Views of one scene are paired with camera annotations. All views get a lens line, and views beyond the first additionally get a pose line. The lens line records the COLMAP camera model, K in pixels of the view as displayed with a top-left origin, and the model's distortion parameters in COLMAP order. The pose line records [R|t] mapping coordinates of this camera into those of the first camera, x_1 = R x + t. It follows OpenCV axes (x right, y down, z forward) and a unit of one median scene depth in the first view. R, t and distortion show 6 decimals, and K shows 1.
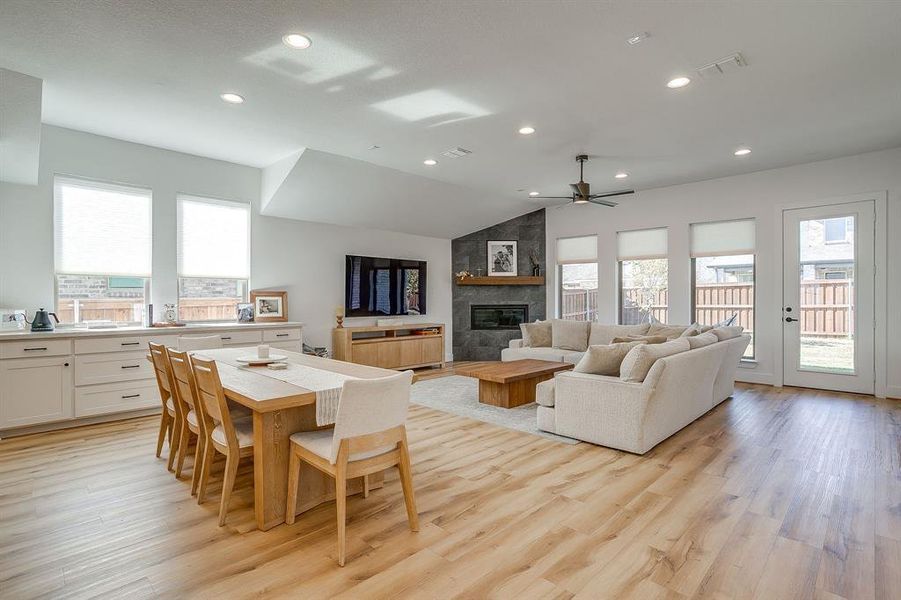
lens RADIAL K [[438.7, 0, 445.2], [0, 438.7, 302.2], [0, 0, 1]] dist [-0.045964, 0.021782]
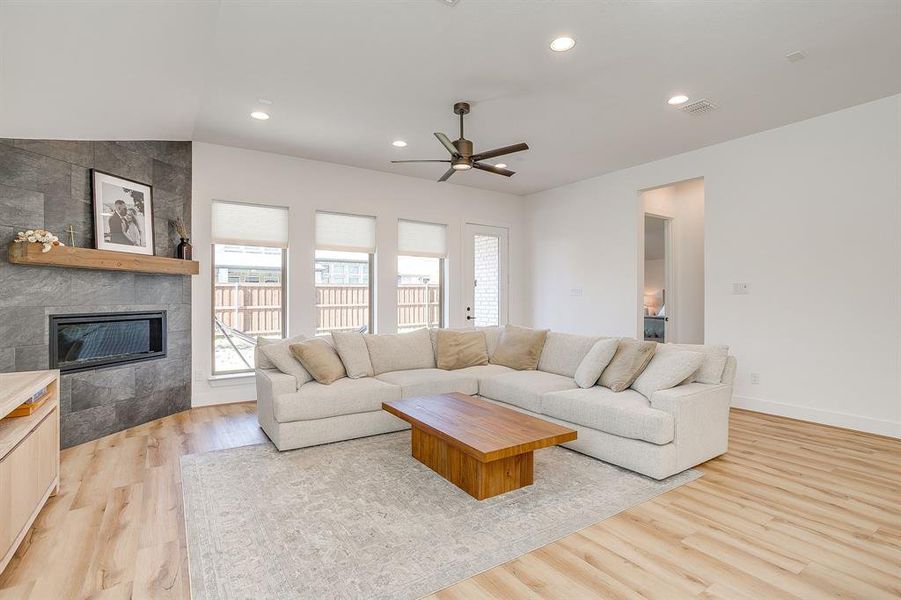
lens RADIAL K [[438.7, 0, 452.3], [0, 438.7, 296.8], [0, 0, 1]] dist [-0.045964, 0.021782]
pose [[0.193290, 0.006333, 0.981121, -0.376991], [0.010397, 0.999910, -0.008503, -0.005767], [-0.981087, 0.011844, 0.193206, 0.815241]]
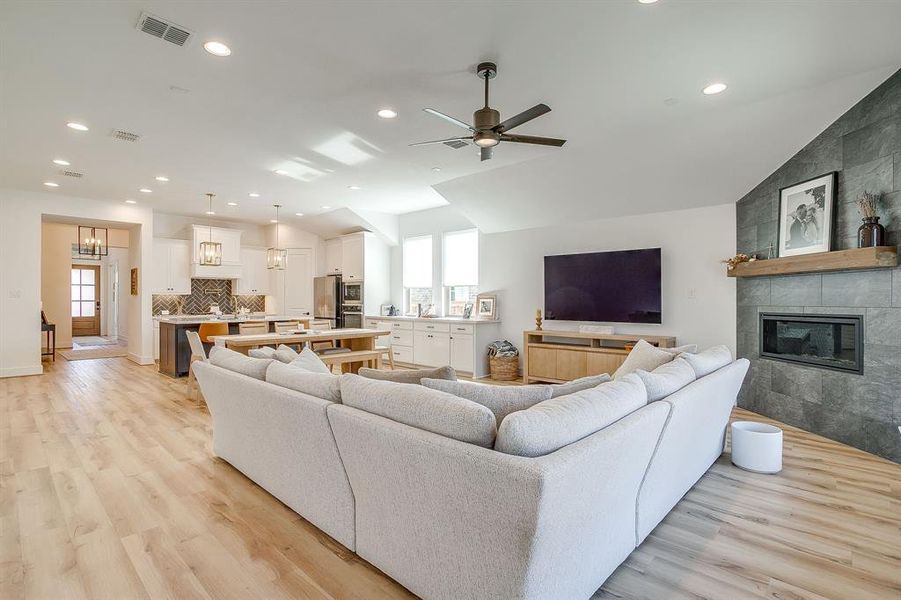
lens RADIAL K [[438.7, 0, 452.6], [0, 438.7, 298.0], [0, 0, 1]] dist [-0.045964, 0.021782]
pose [[0.033538, -0.003290, -0.999432, 0.855496], [-0.009639, 0.999947, -0.003615, -0.010191], [0.999391, 0.009755, 0.033505, 0.871192]]
